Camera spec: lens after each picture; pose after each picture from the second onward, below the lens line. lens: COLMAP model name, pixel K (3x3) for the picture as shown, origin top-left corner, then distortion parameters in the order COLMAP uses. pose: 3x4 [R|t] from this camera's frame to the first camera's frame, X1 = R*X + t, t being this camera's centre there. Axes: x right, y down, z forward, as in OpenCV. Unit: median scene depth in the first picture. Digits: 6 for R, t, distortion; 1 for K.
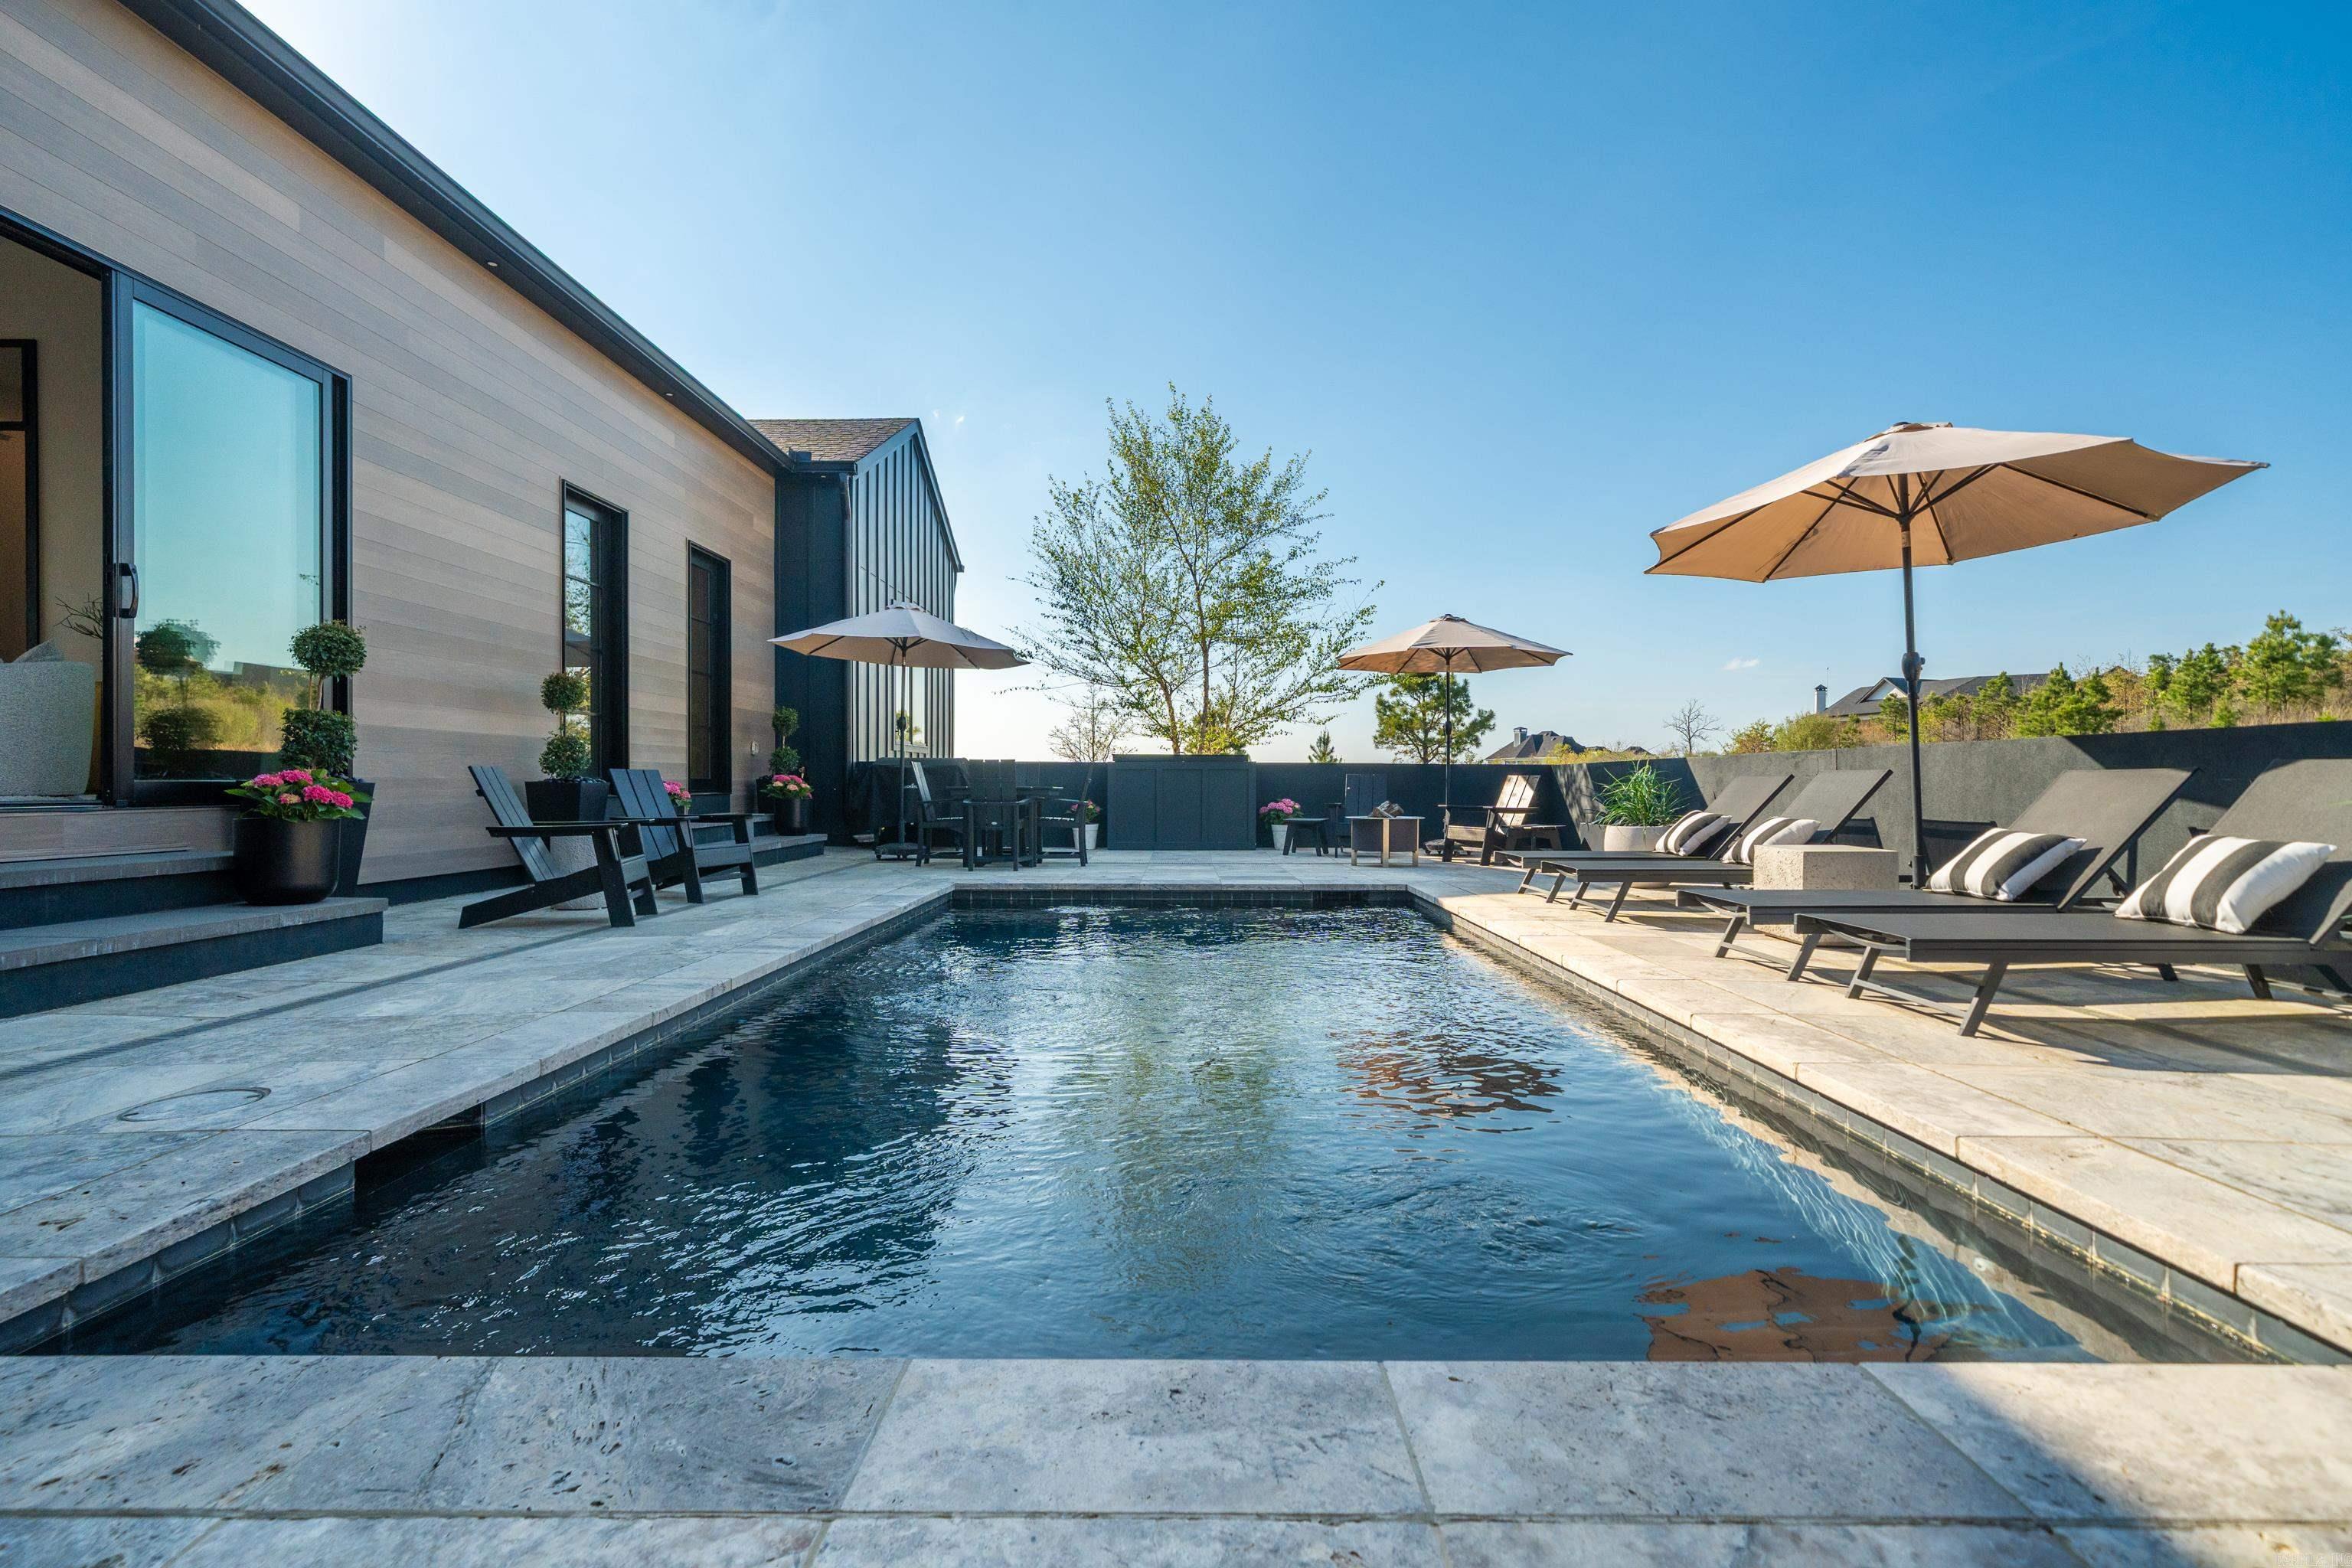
lens RADIAL K [[1091.1, 0, 1182.0], [0, 1091.1, 788.6], [0, 0, 1]] dist [0.003088, 0.000274]
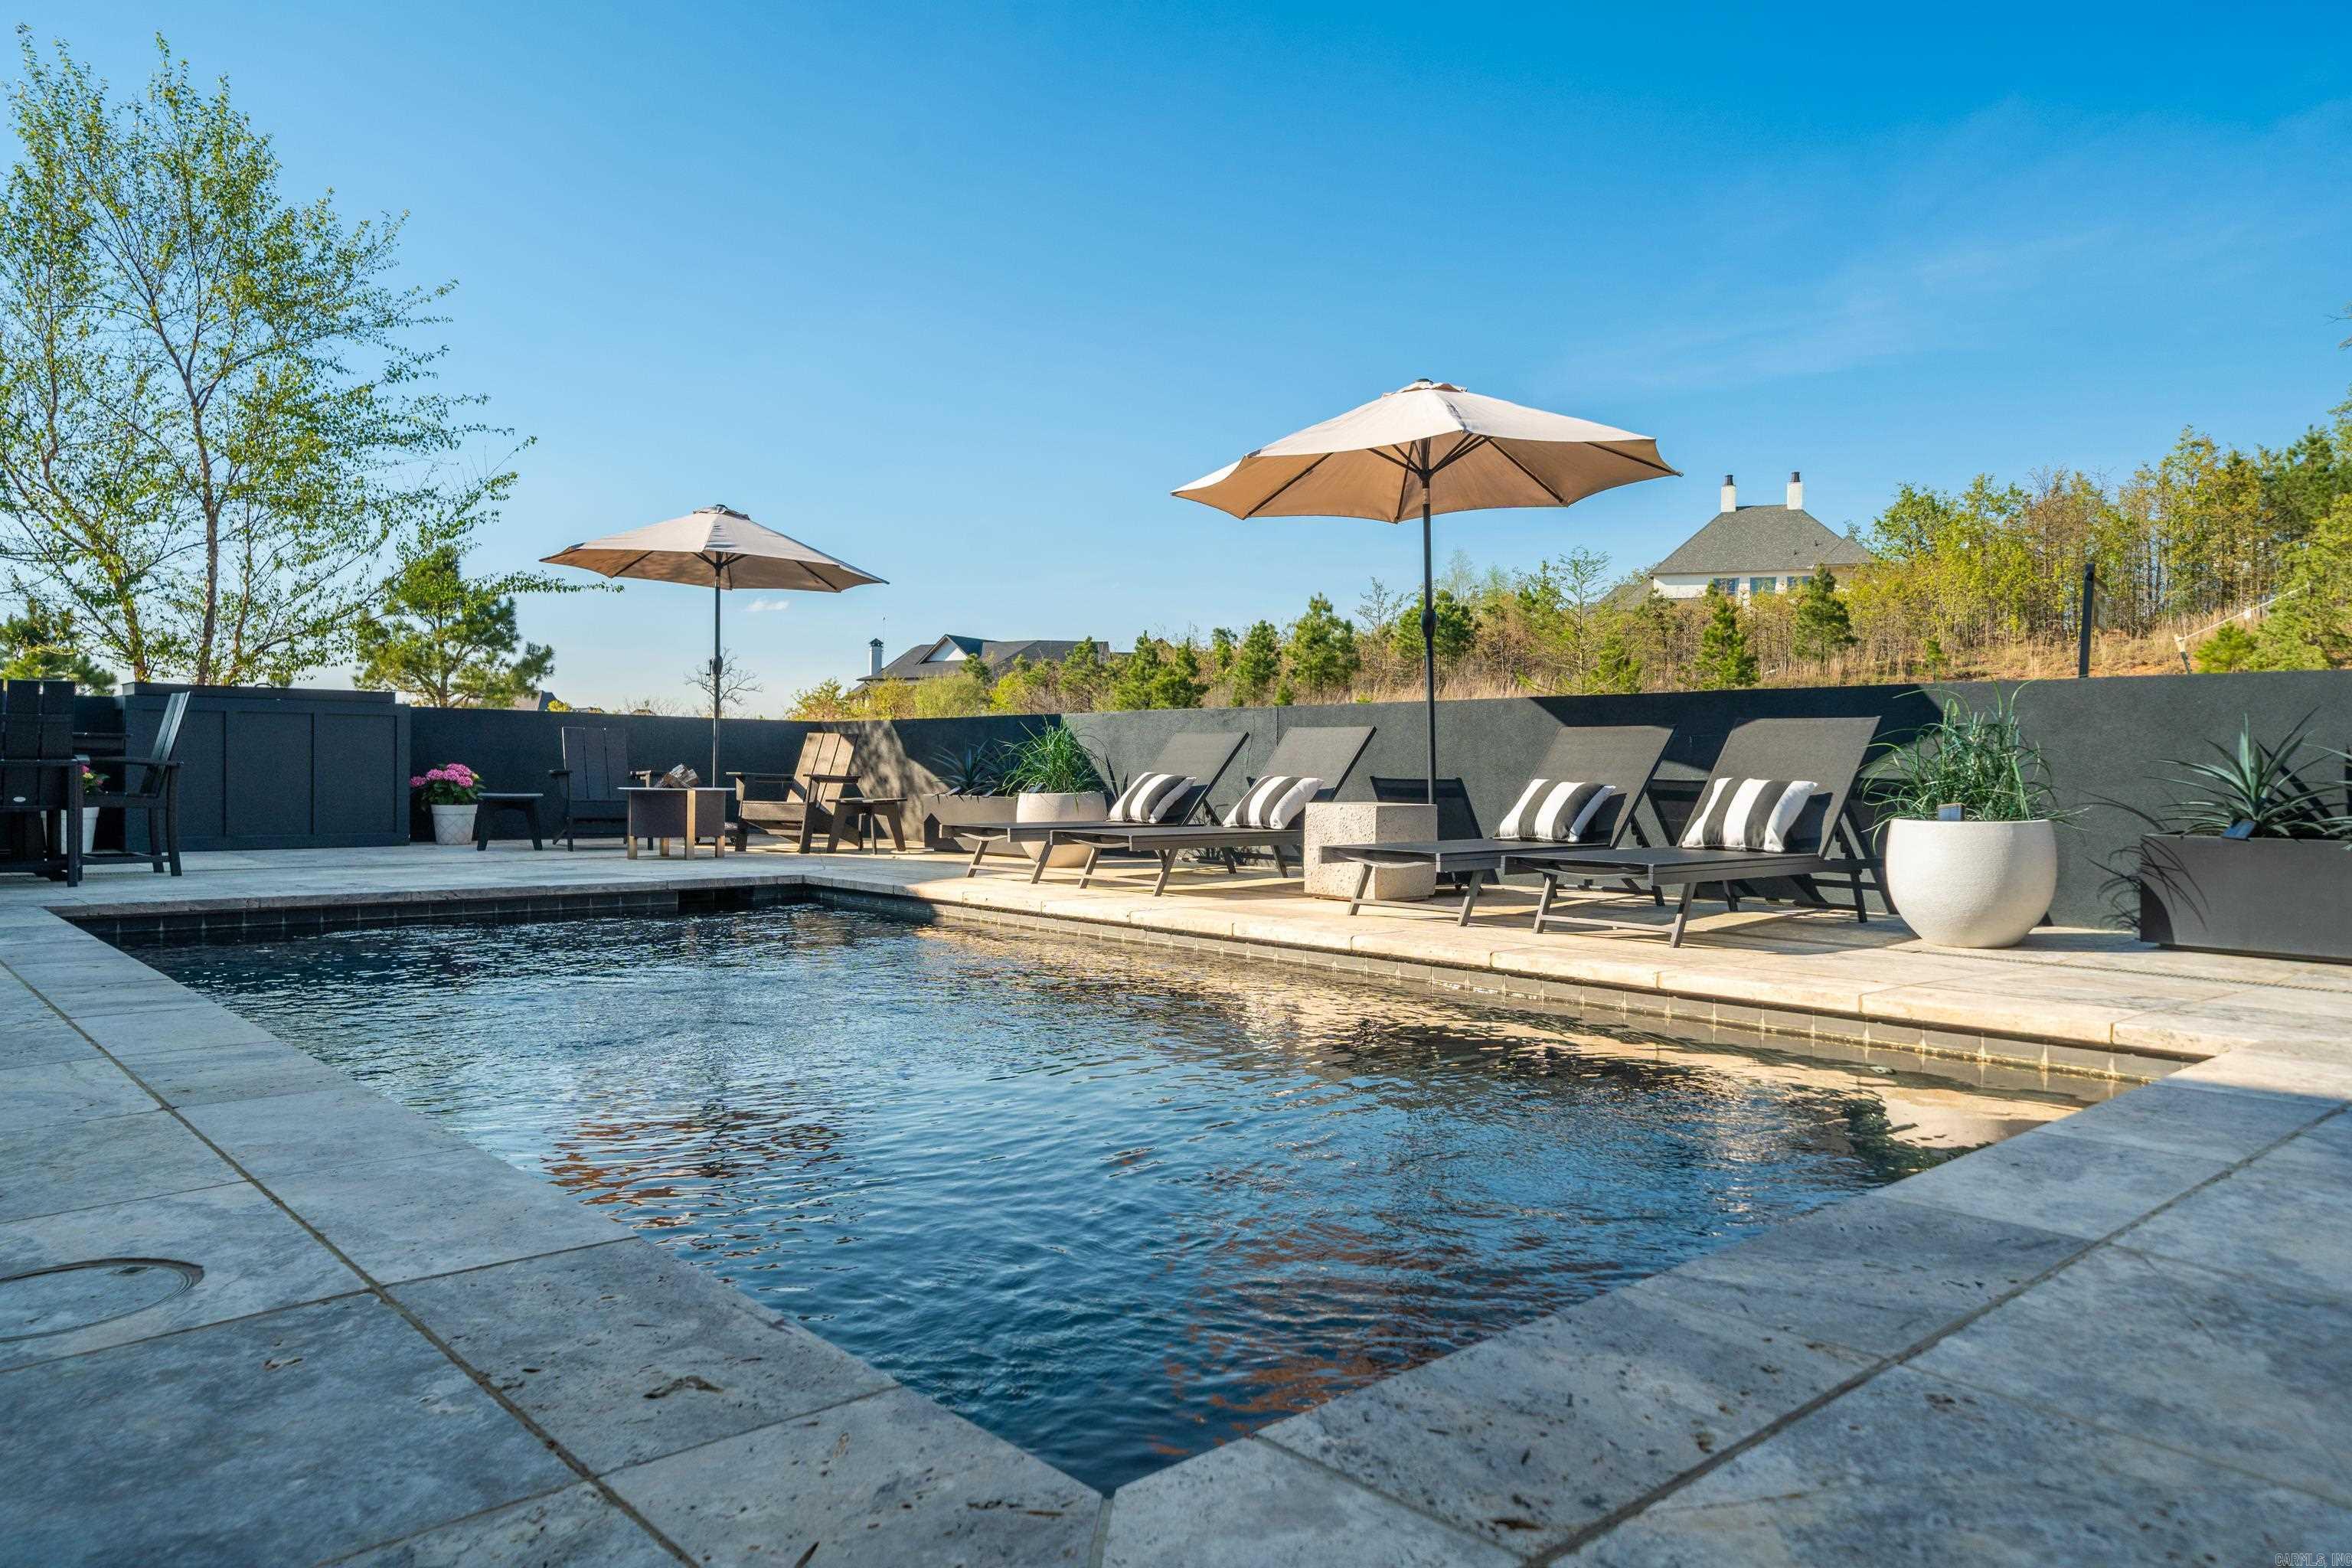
lens RADIAL K [[1572.9, 0, 1177.8], [0, 1572.9, 799.1], [0, 0, 1]] dist [0.000873, 0.001606]
pose [[0.737092, -0.007464, 0.675752, -0.348612], [-0.005089, 0.999849, 0.016596, 0.020048], [-0.675774, -0.015672, 0.736943, 0.059883]]
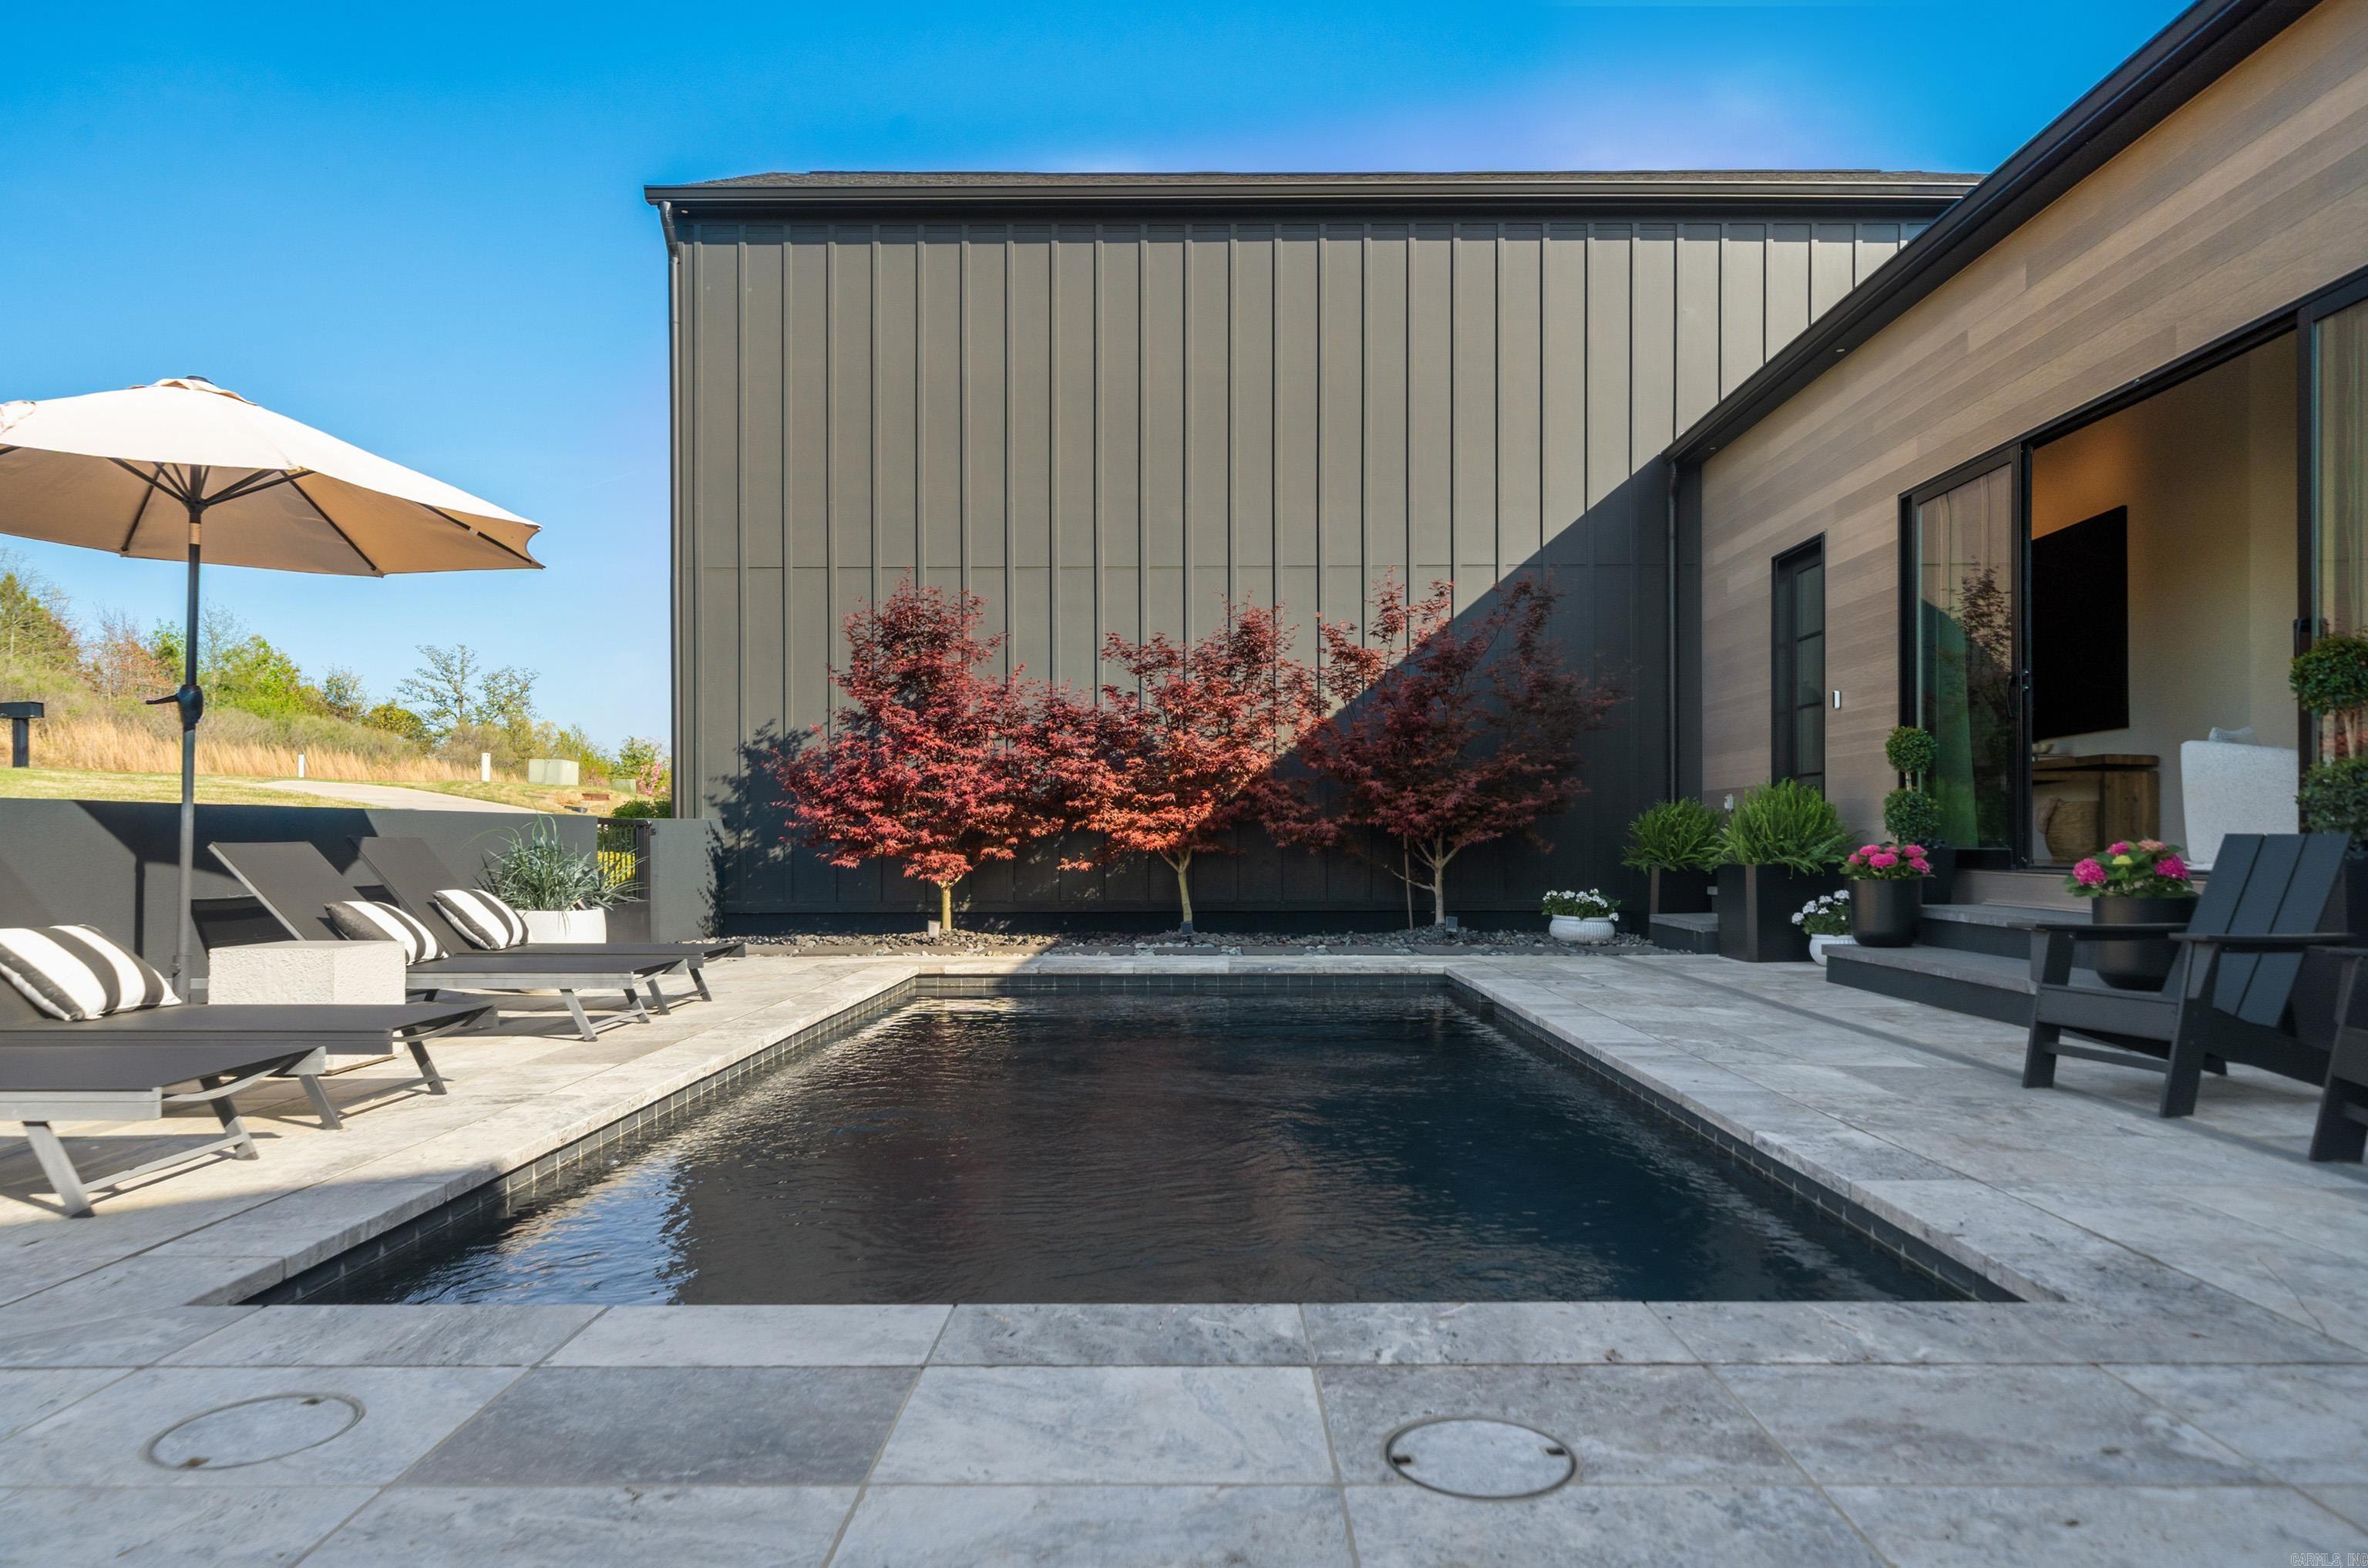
lens RADIAL K [[1481.0, 0, 1183.8], [0, 1481.0, 829.7], [0, 0, 1]] dist [0.006256, 0.002074]
pose [[-0.999977, 0.002286, 0.006324, -0.019411], [0.002277, 0.999996, -0.001550, -0.016453], [-0.006328, -0.001536, -0.999979, 1.474401]]
